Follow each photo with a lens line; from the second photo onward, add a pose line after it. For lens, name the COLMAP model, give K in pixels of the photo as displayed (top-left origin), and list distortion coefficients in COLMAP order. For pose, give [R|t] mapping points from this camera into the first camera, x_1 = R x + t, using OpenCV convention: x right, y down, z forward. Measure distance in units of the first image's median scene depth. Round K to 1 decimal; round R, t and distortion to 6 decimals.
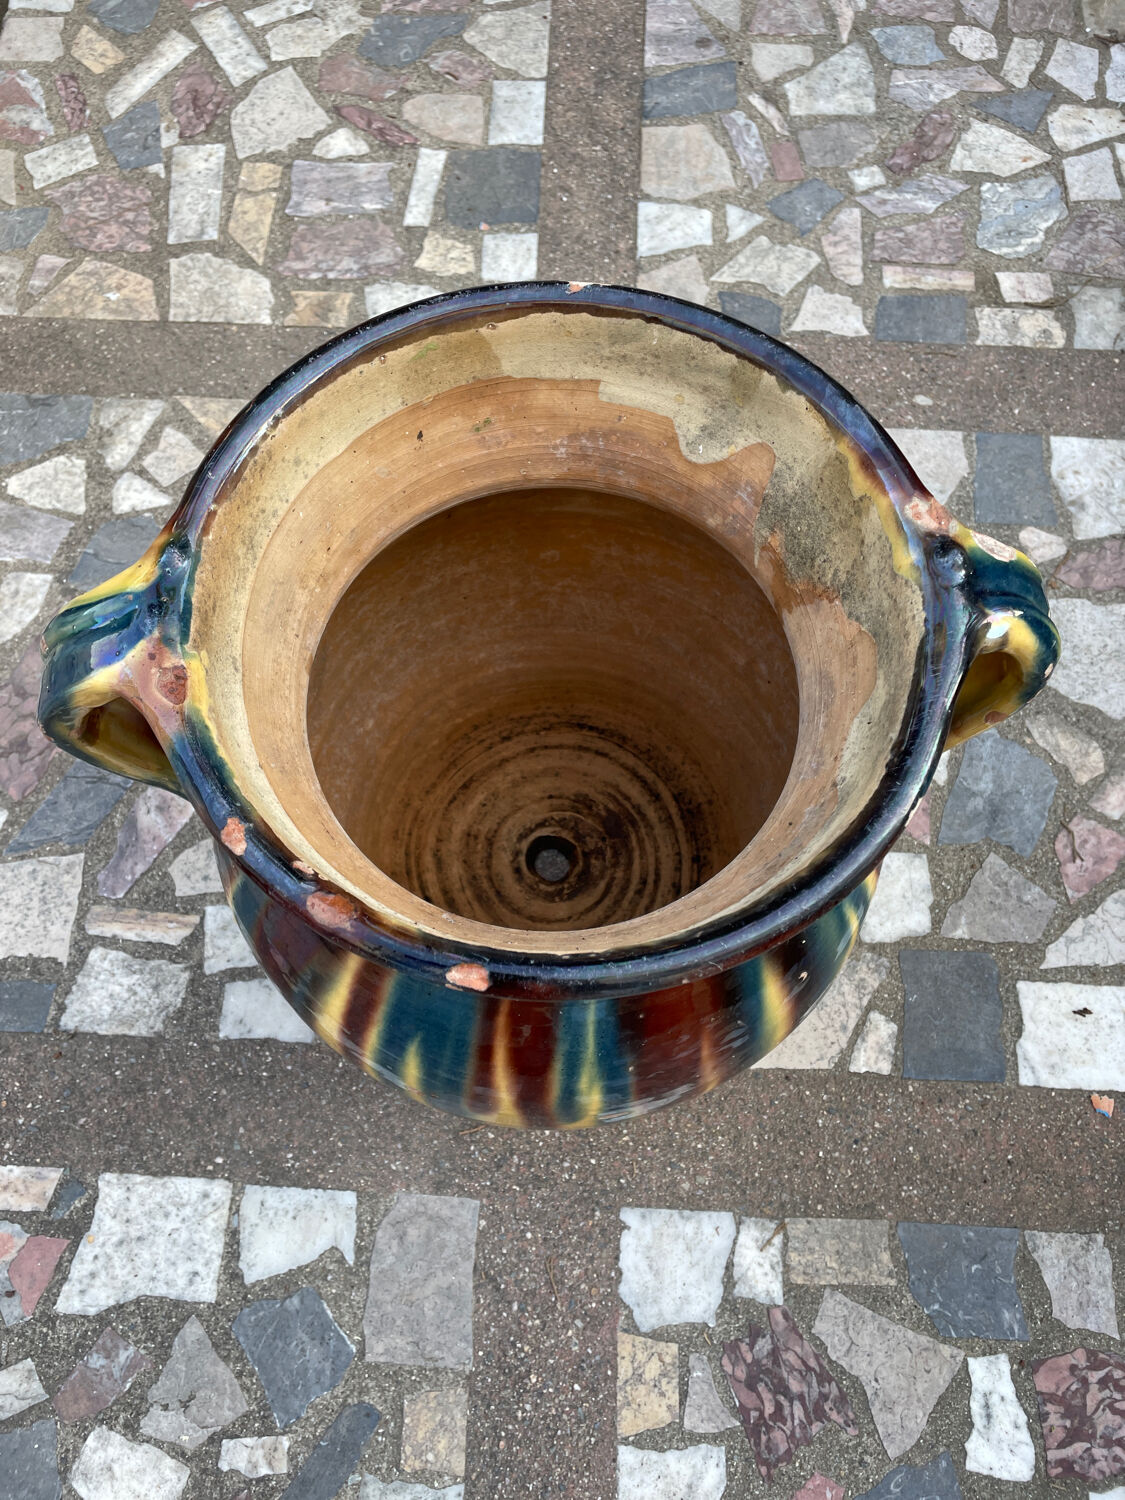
lens RADIAL K [[1174.9, 0, 558.2], [0, 1174.9, 763.0], [0, 0, 1]] dist [0.078705, -0.131667]
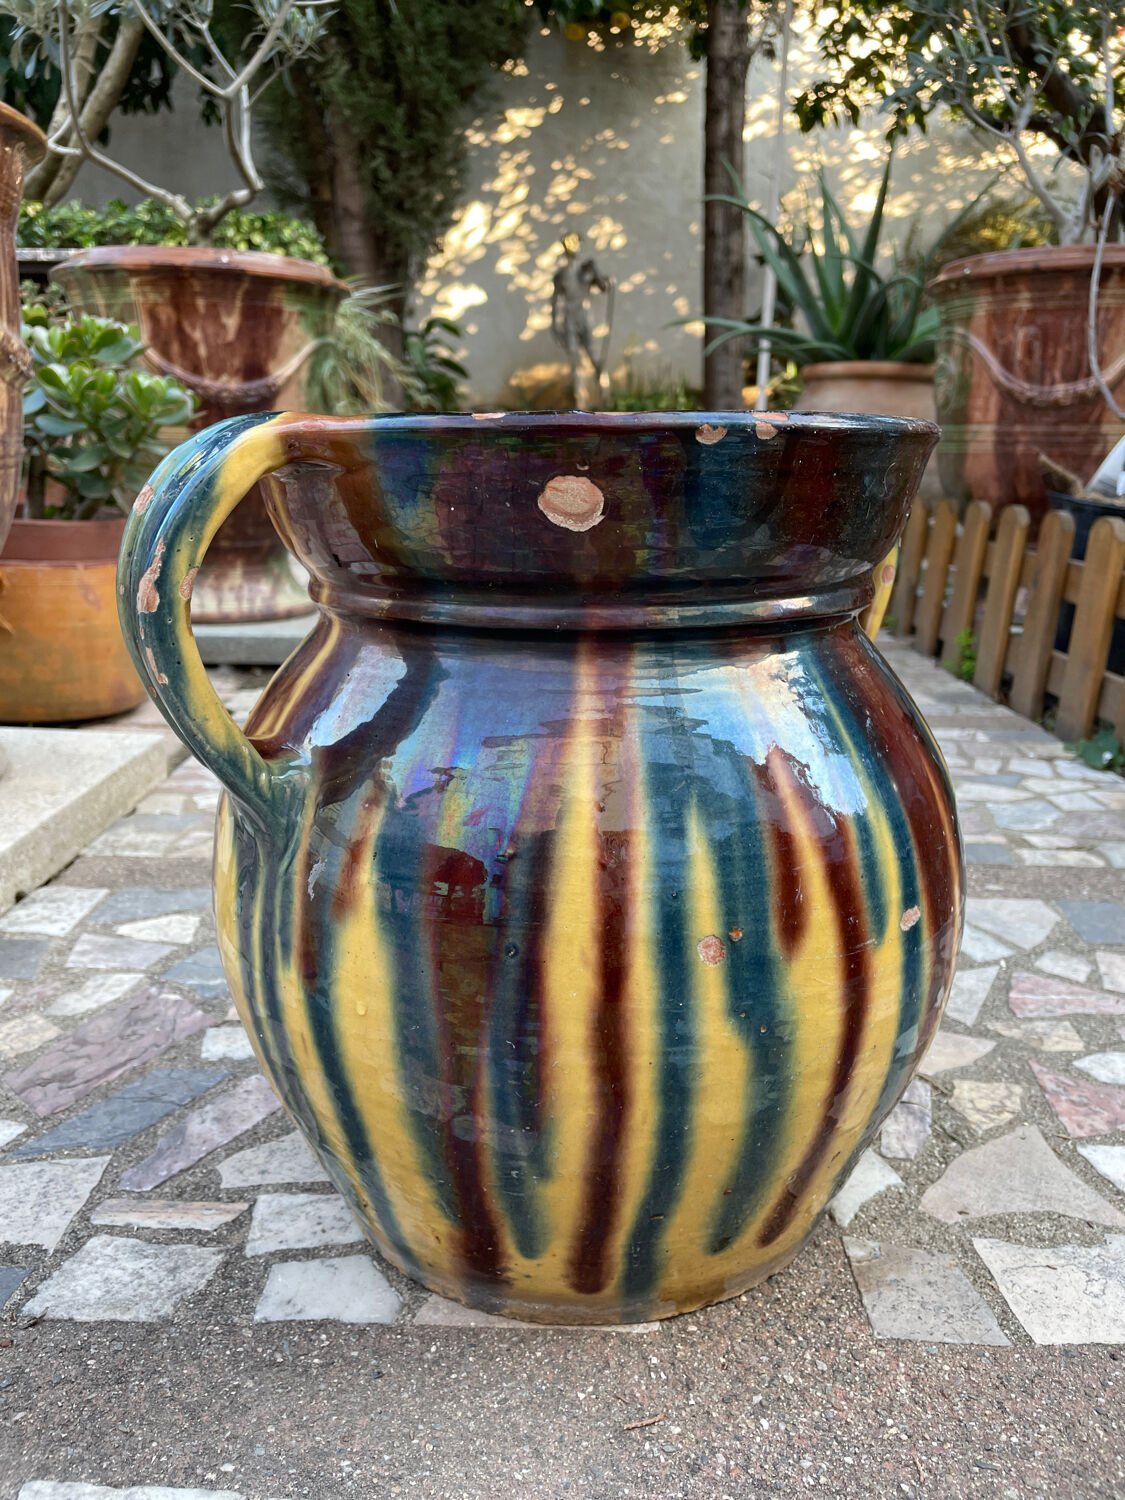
lens RADIAL K [[1174.9, 0, 558.2], [0, 1174.9, 763.0], [0, 0, 1]] dist [0.078705, -0.131667]
pose [[0.999828, 0.008817, 0.016317, -0.128957], [0.008066, 0.585522, -0.810616, 0.603699], [-0.016701, 0.810609, 0.585350, 0.350542]]
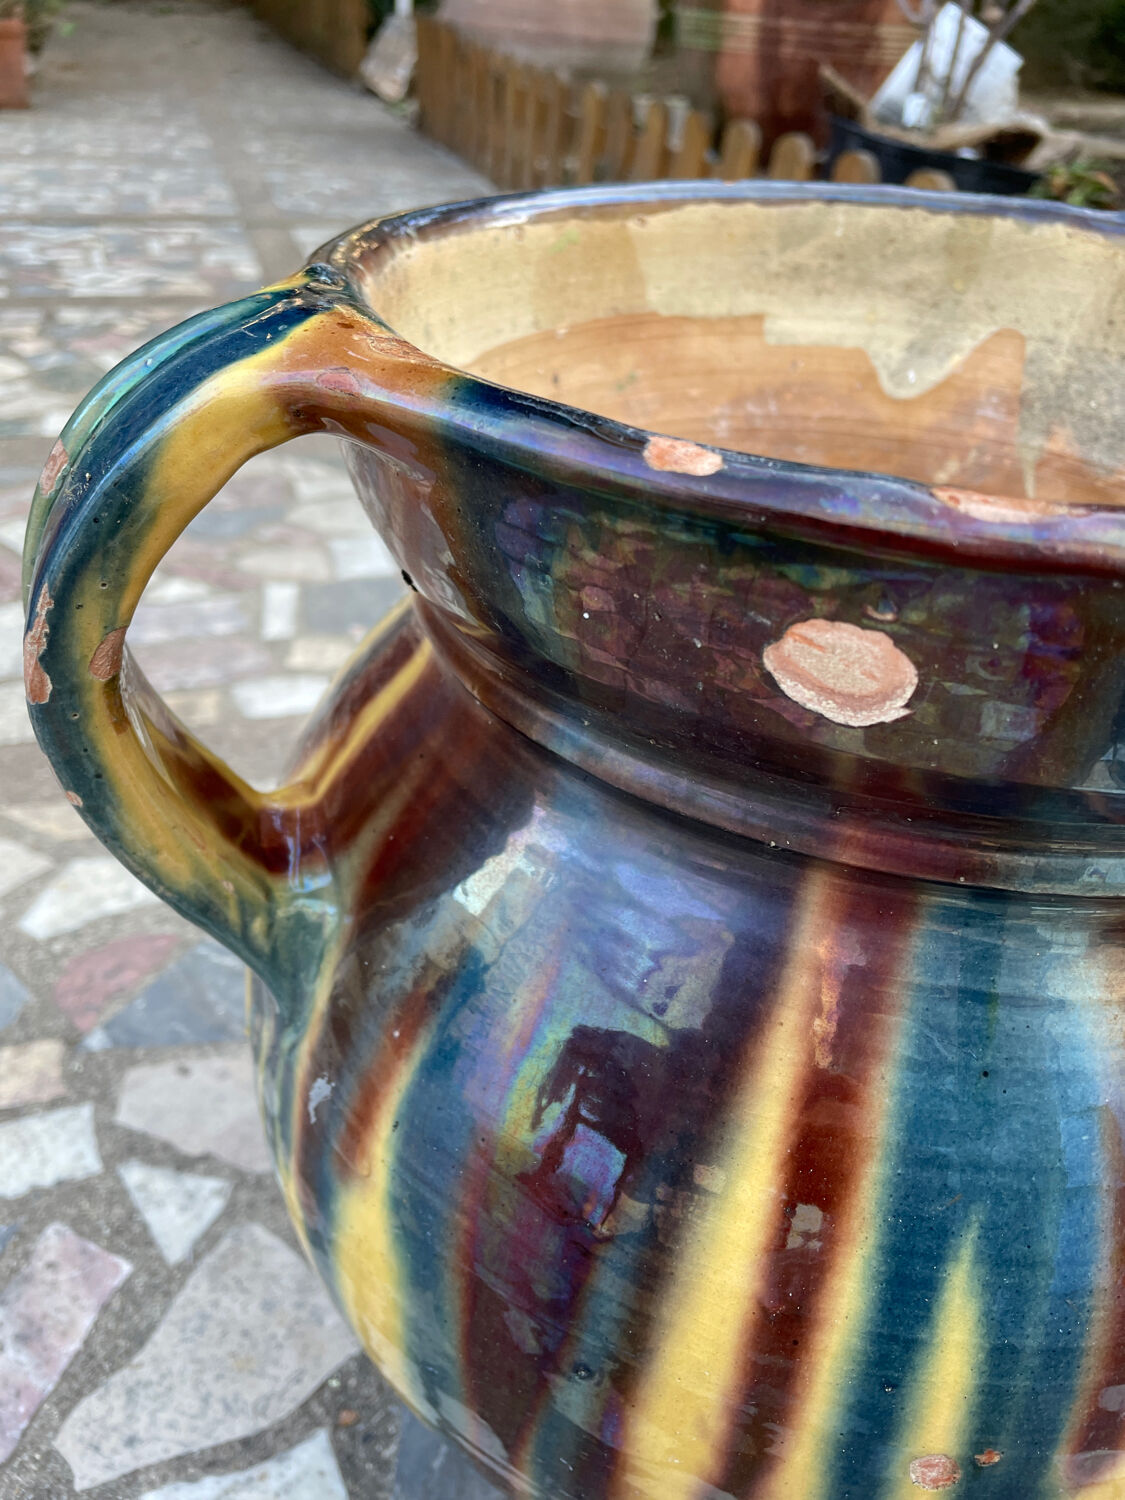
lens RADIAL K [[1174.9, 0, 558.2], [0, 1174.9, 763.0], [0, 0, 1]] dist [0.078705, -0.131667]
pose [[0.947837, -0.129294, 0.291355, -0.248471], [0.272947, 0.801311, -0.532354, 0.198188], [-0.164635, 0.584110, 0.794803, 0.409682]]
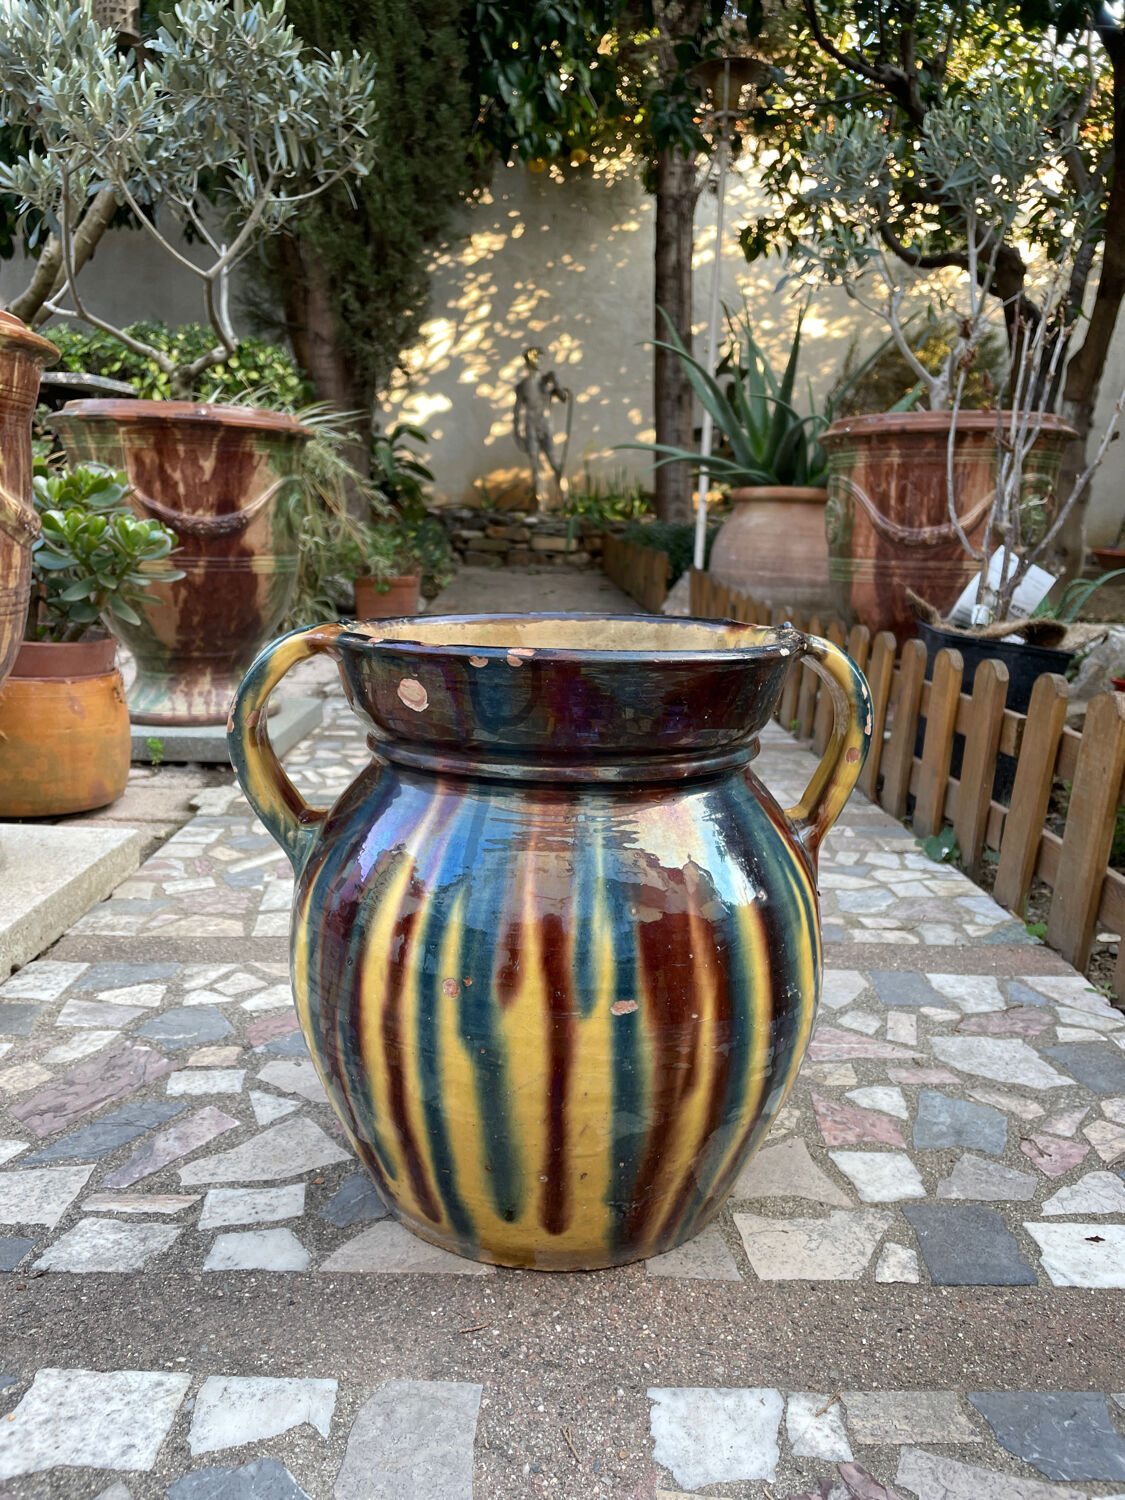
lens RADIAL K [[1190.3, 0, 570.7], [0, 1190.3, 744.4], [0, 0, 1]] dist [0.083245, -0.133150]
pose [[0.998673, 0.016211, 0.048889, -0.051066], [0.033524, 0.516040, -0.855908, 0.851440], [-0.039104, 0.856411, 0.514812, 0.148932]]
